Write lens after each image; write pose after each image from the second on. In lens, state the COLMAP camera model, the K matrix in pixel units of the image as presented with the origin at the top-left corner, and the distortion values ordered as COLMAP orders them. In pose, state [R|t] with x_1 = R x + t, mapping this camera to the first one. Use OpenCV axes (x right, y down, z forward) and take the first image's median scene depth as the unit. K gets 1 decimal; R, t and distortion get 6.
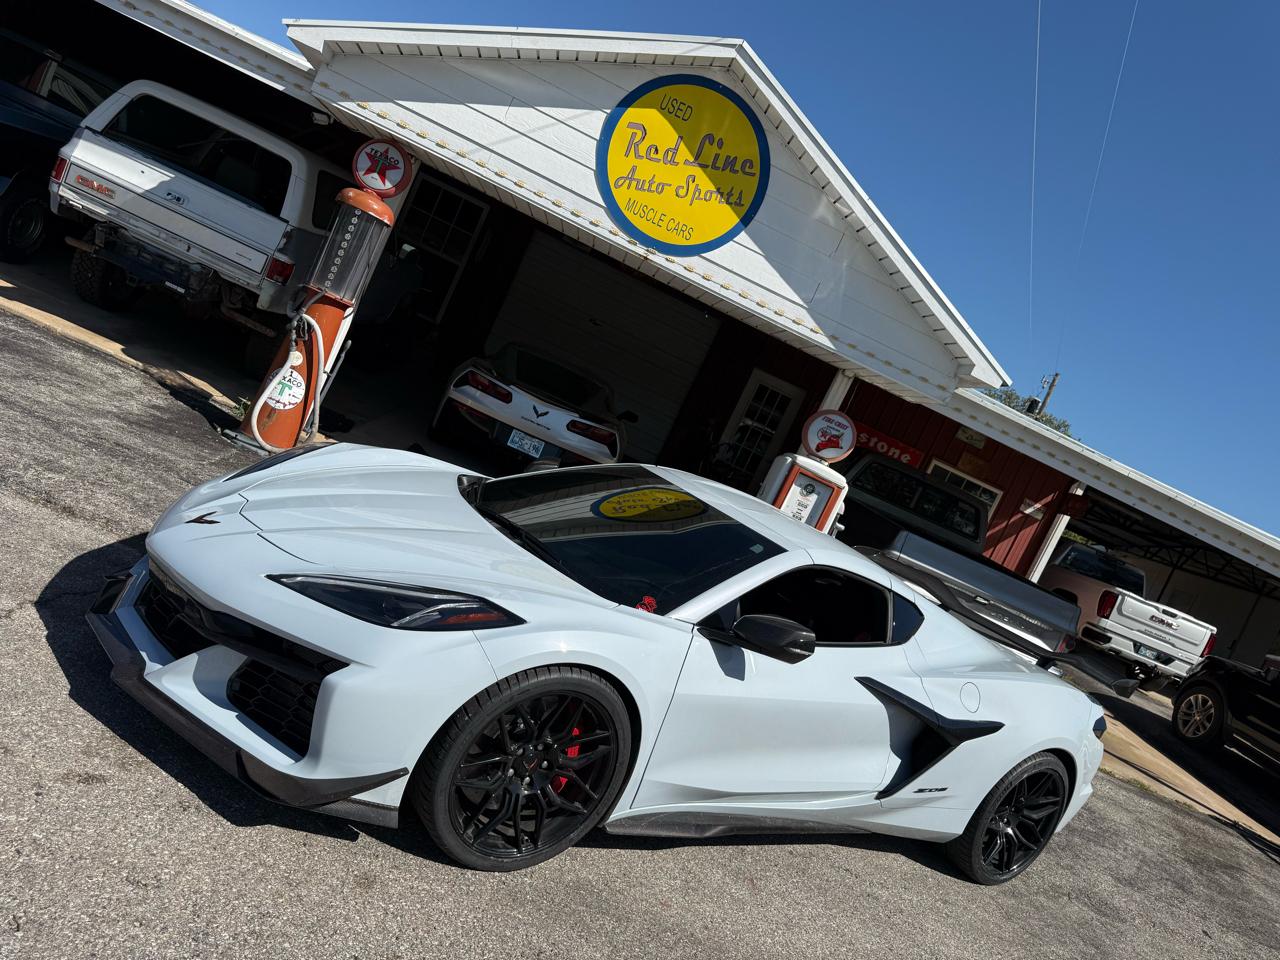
lens RADIAL K [[891.6, 0, 636.4], [0, 891.6, 488.4], [0, 0, 1]] dist [0.088783, -0.131862]
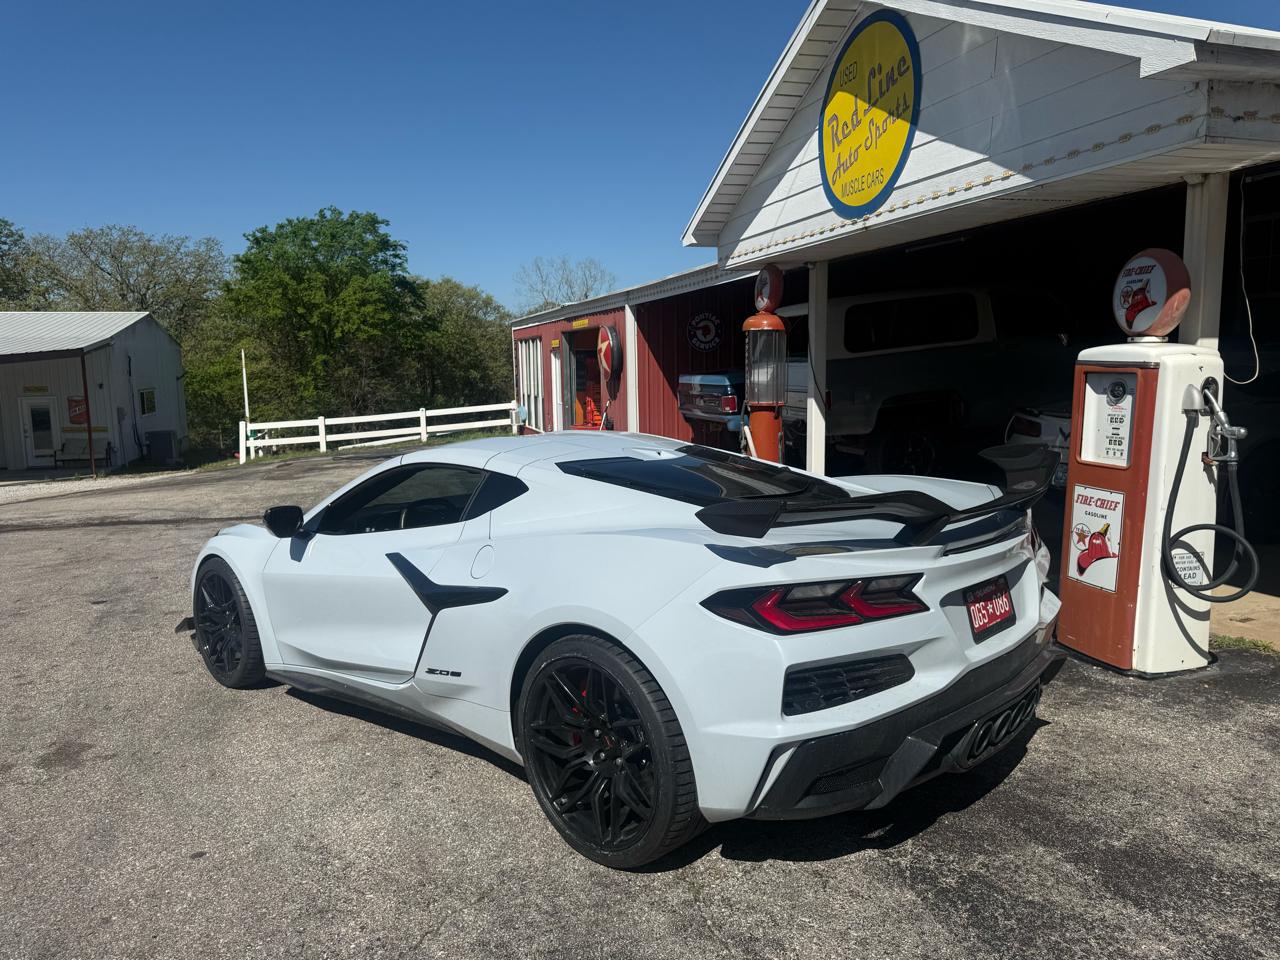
lens RADIAL K [[912.6, 0, 644.4], [0, 912.6, 477.4], [0, 0, 1]] dist [-0.000238, -0.009813]
pose [[0.201610, -0.312456, -0.928291, 0.735256], [0.021327, 0.948928, -0.314771, 0.262029], [0.979234, 0.043664, 0.197977, 0.614134]]
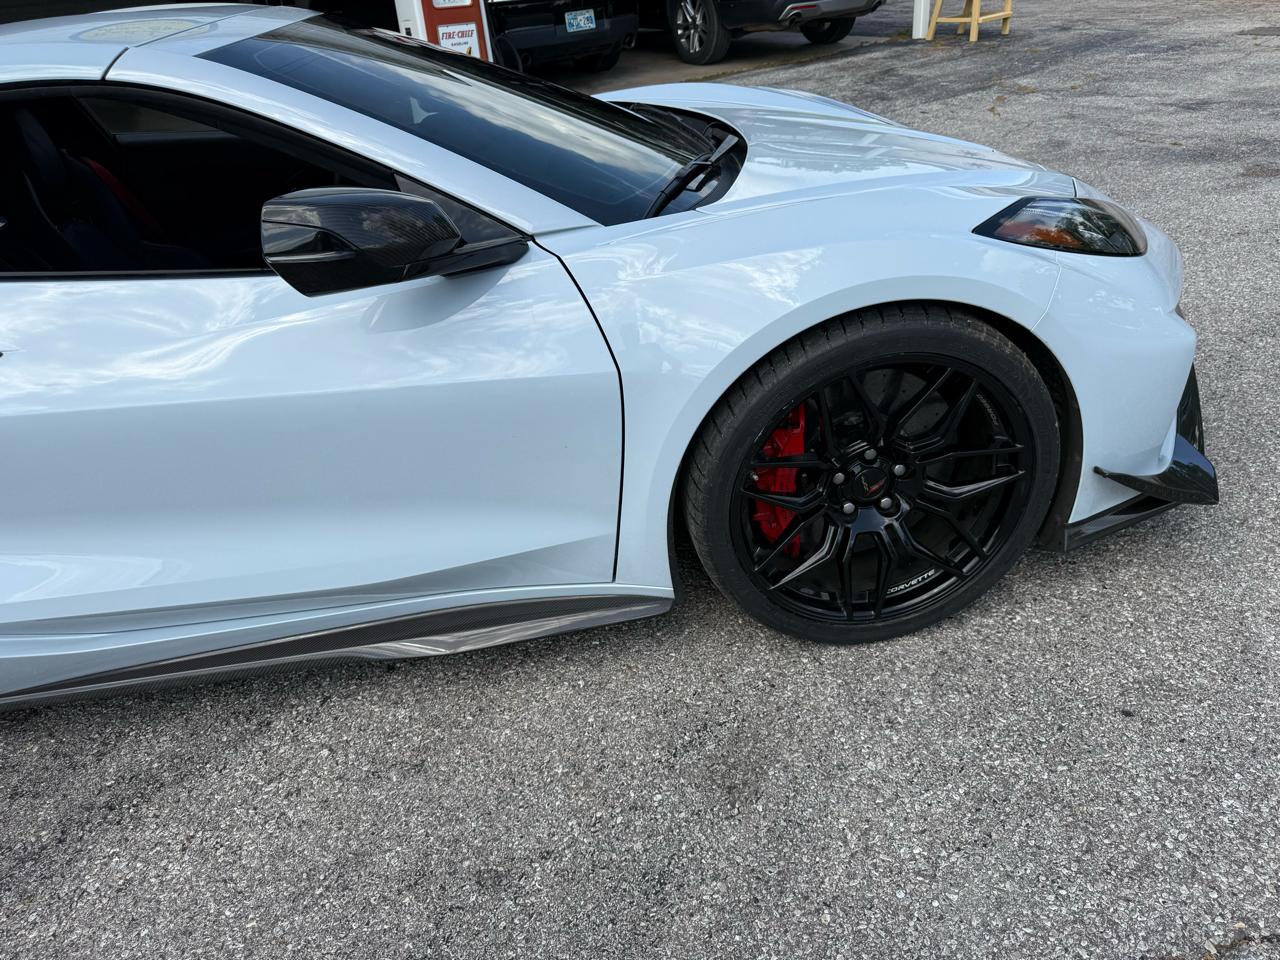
lens RADIAL K [[907.1, 0, 632.4], [0, 907.1, 485.7], [0, 0, 1]] dist [0.003506, -0.008147]
pose [[0.730361, -0.659085, 0.179385, -0.199062], [0.483966, 0.684642, 0.545015, -0.038071], [-0.482026, -0.311242, 0.819011, -0.014245]]
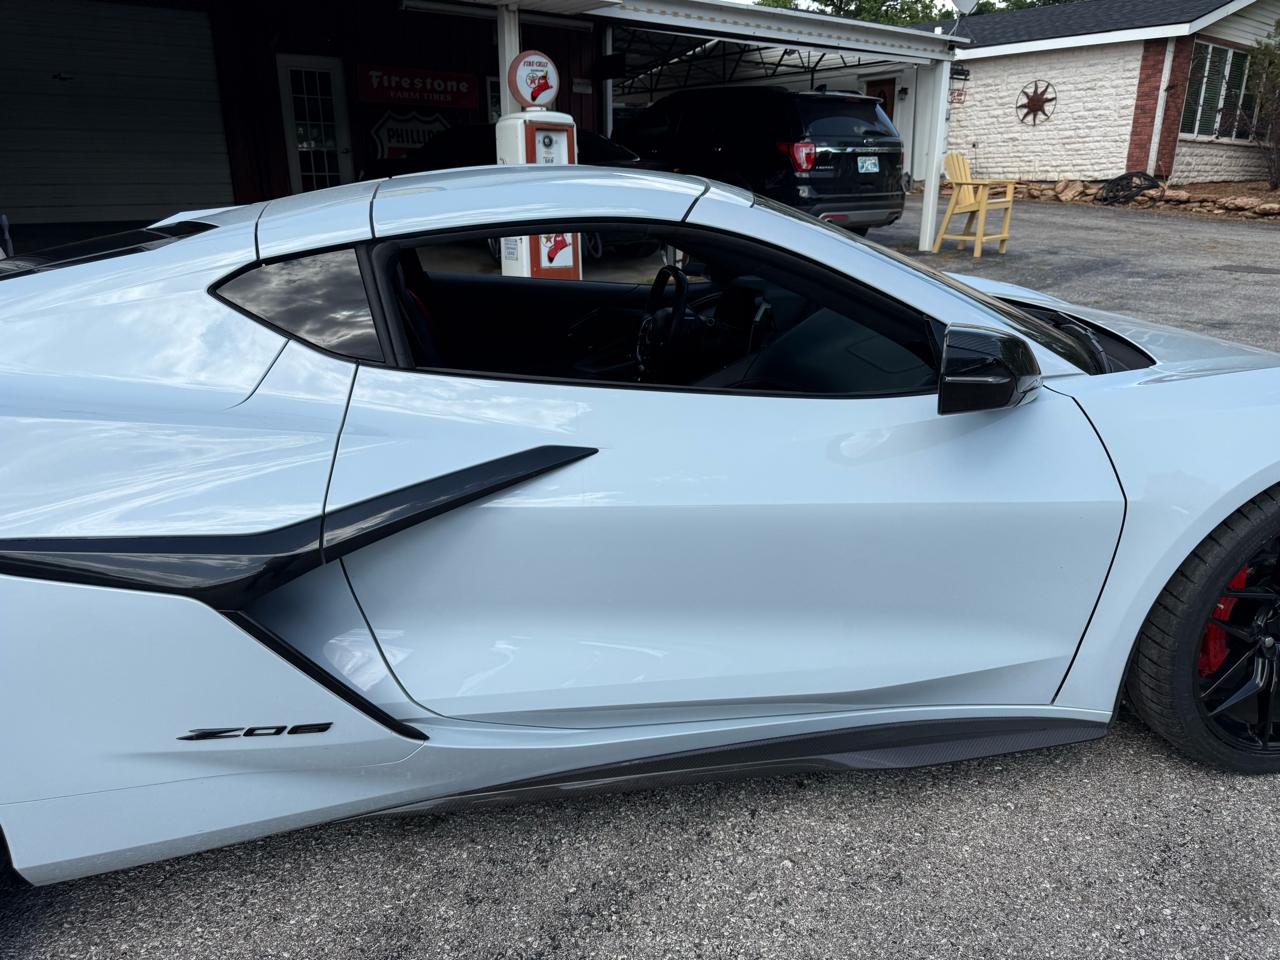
lens RADIAL K [[910.6, 0, 636.2], [0, 910.6, 484.8], [0, 0, 1]] dist [0.004715, -0.004391]
pose [[0.741936, -0.568744, 0.355051, -0.334065], [0.403002, 0.801512, 0.441777, -0.108680], [-0.535836, -0.184684, 0.823876, 0.046884]]
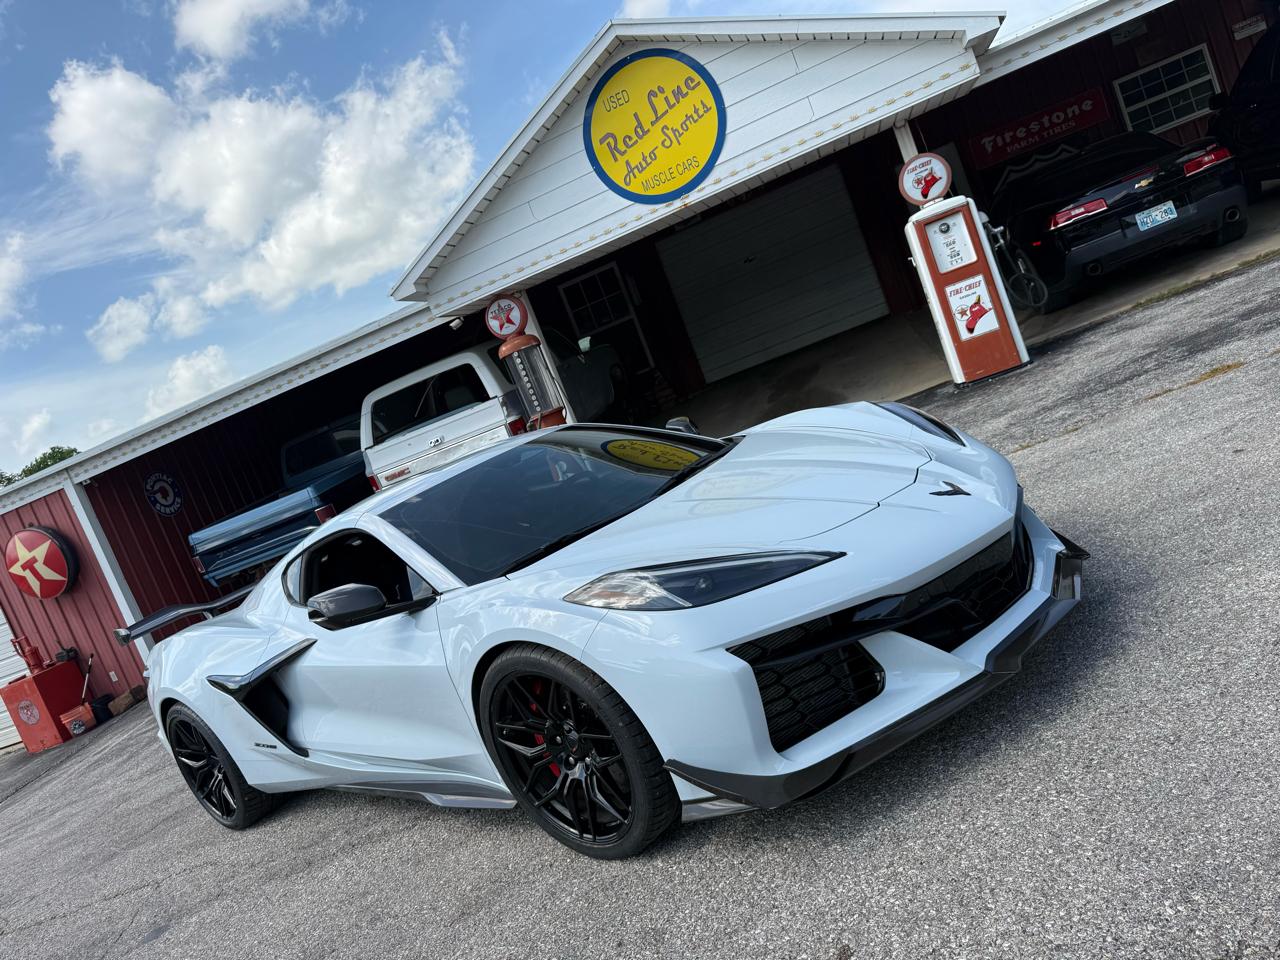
lens RADIAL K [[898.3, 0, 634.3], [0, 898.3, 483.7], [0, 0, 1]] dist [0.039852, -0.058083]
pose [[0.649345, -0.672693, -0.354733, 0.141530], [0.677195, 0.723720, -0.132800, 0.122943], [0.346061, -0.153991, 0.925488, -0.184436]]
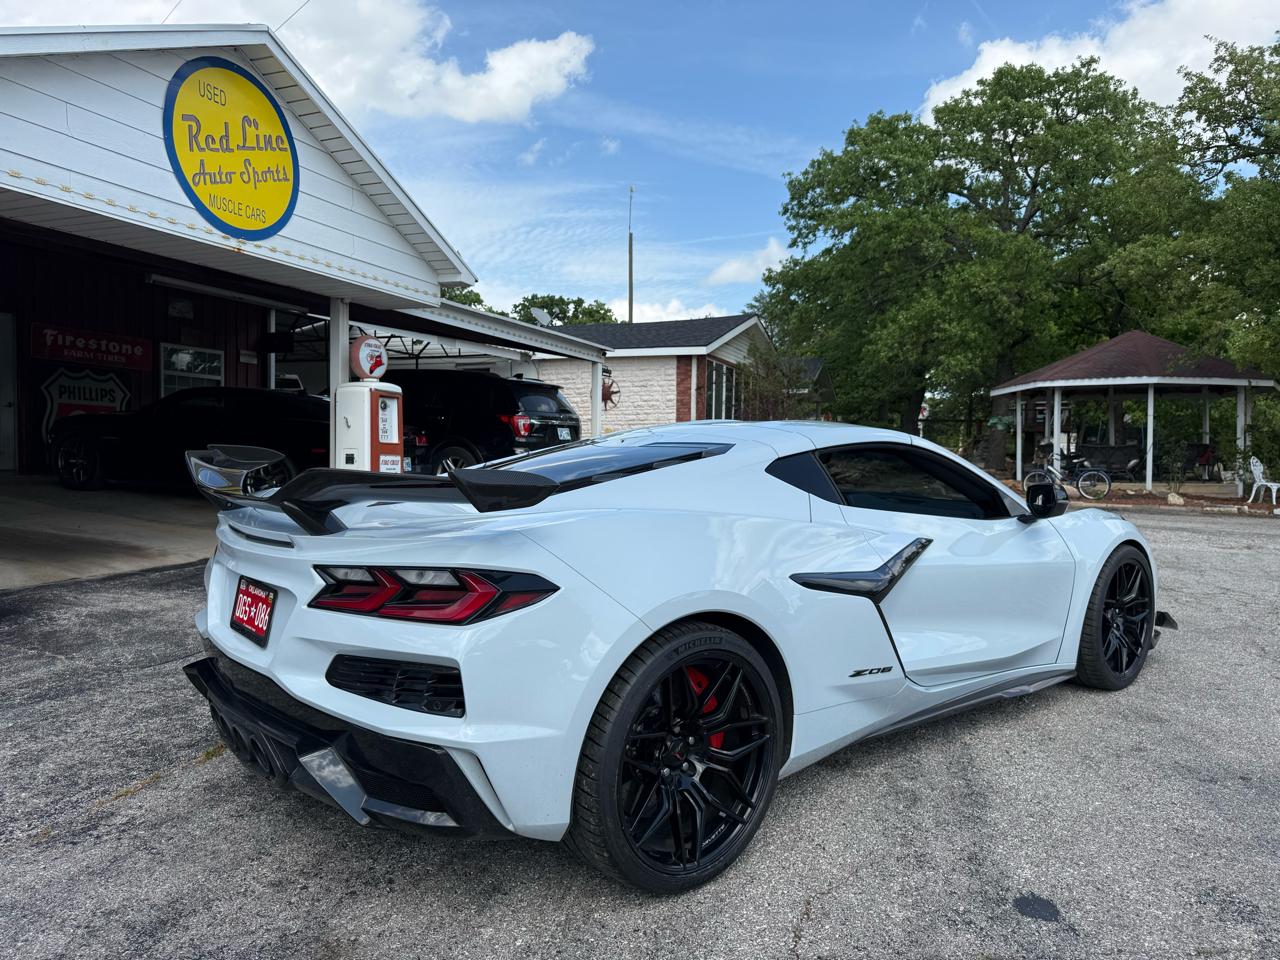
lens RADIAL K [[898.3, 0, 634.3], [0, 898.3, 483.7], [0, 0, 1]] dist [0.039852, -0.058083]
pose [[0.405680, -0.443153, 0.799399, -0.728896], [0.254392, 0.894788, 0.366933, -0.281967], [-0.877900, 0.054503, 0.475732, 0.153313]]
